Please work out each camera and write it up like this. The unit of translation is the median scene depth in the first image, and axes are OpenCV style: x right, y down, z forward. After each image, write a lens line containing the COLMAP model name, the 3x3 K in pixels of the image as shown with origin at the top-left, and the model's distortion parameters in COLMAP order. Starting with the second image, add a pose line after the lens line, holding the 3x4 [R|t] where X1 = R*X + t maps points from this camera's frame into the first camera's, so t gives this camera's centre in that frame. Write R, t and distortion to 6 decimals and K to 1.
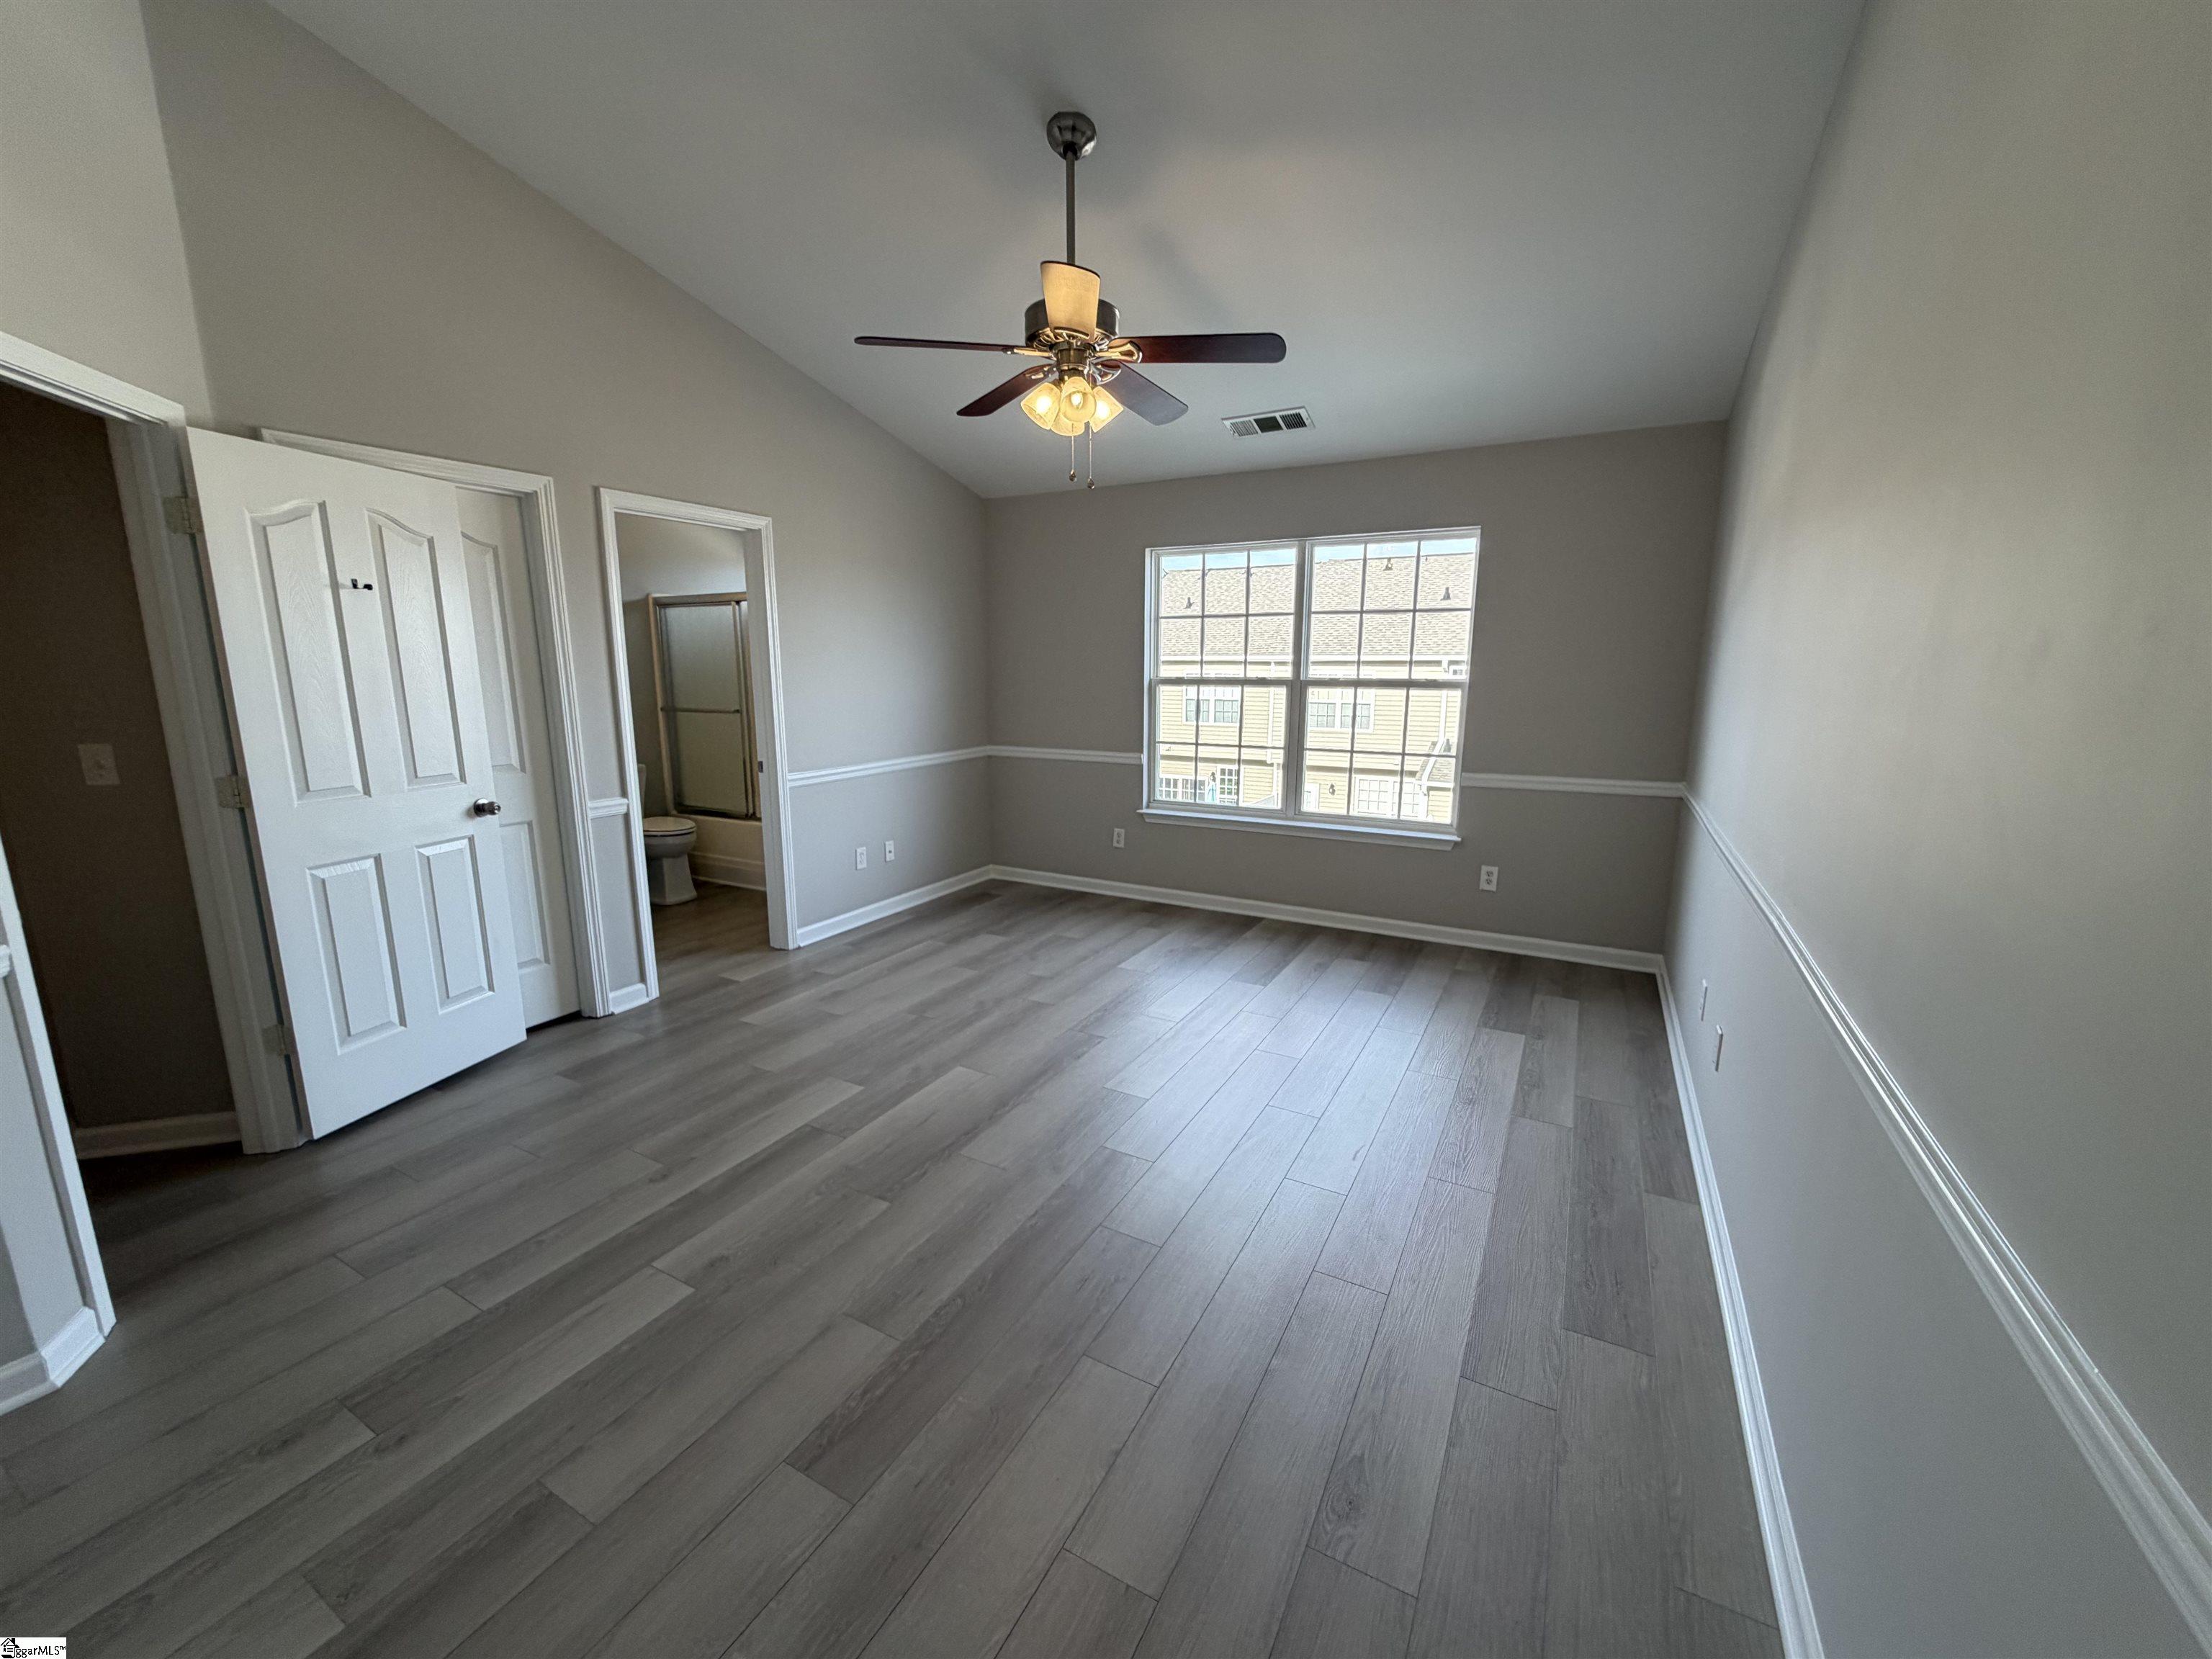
lens RADIAL K [[883.8, 0, 1093.5], [0, 883.8, 831.3], [0, 0, 1]] dist [-0.000235, -0.000058]
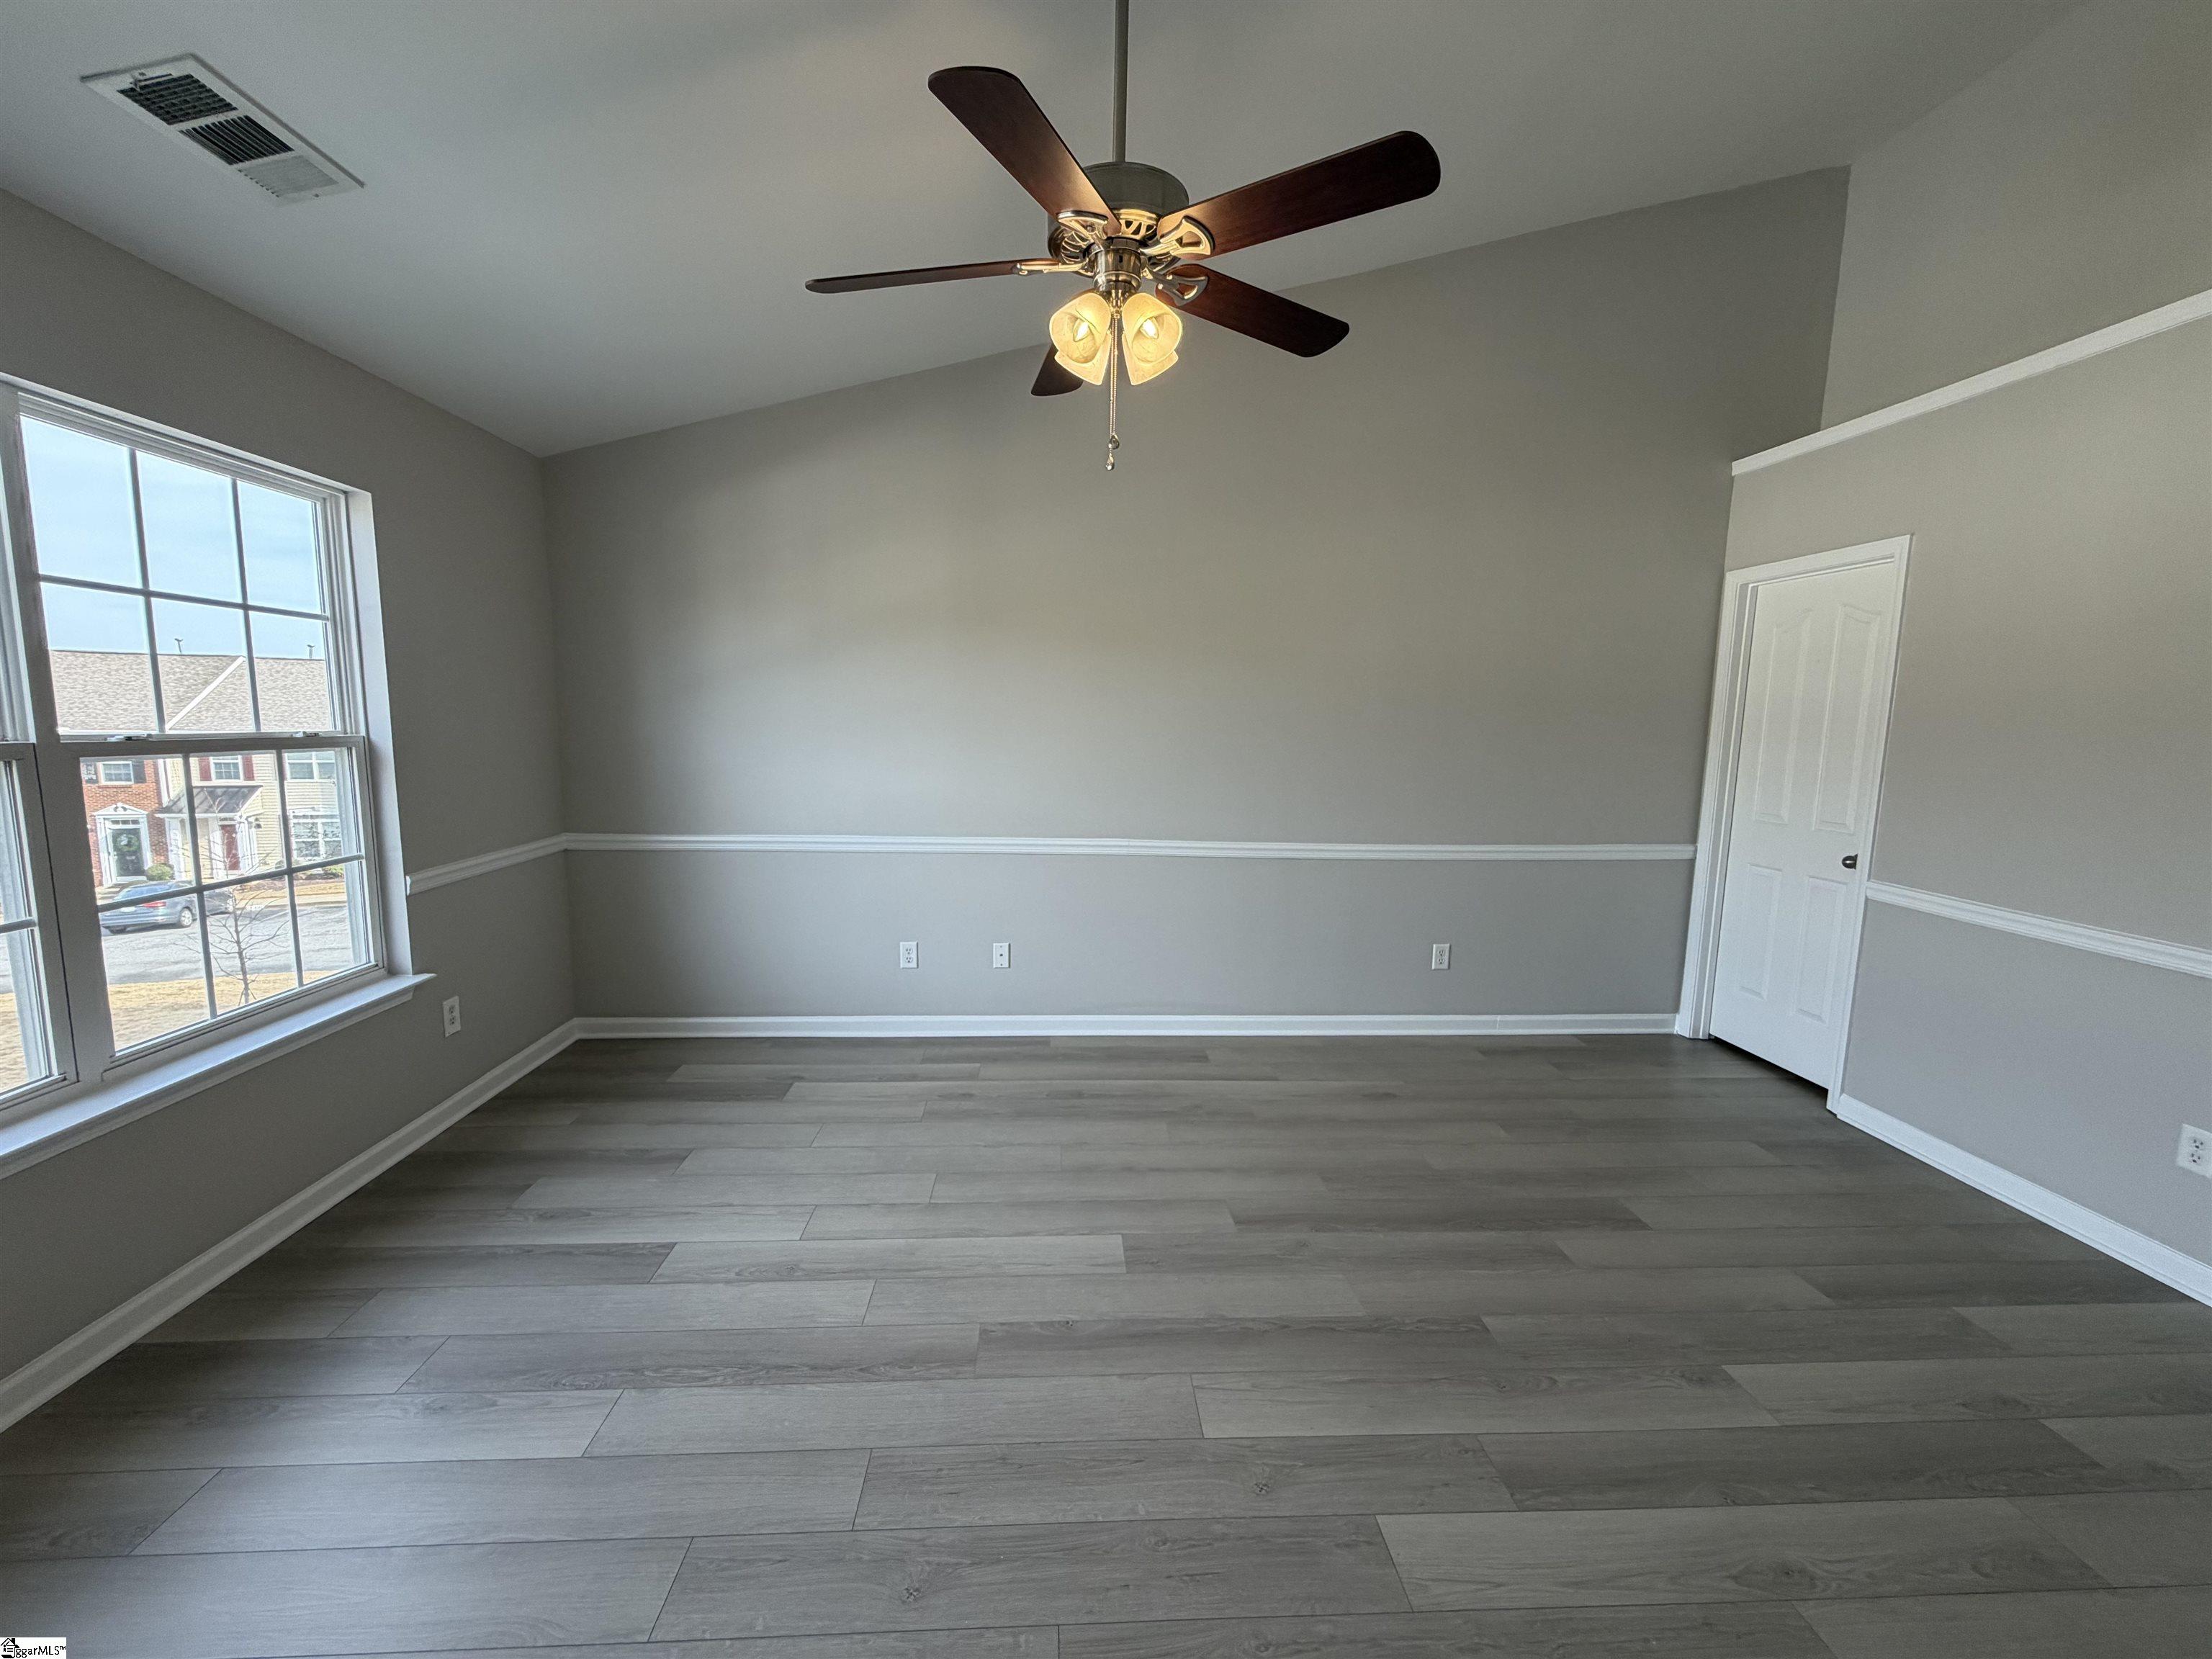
lens RADIAL K [[877.8, 0, 1101.3], [0, 877.8, 830.8], [0, 0, 1]] dist [0.000803, 0.000179]
pose [[-0.540331, -0.111879, 0.833982, -0.535921], [0.141095, 0.965042, 0.220875, -0.232821], [-0.829539, 0.237016, -0.505656, 1.249161]]
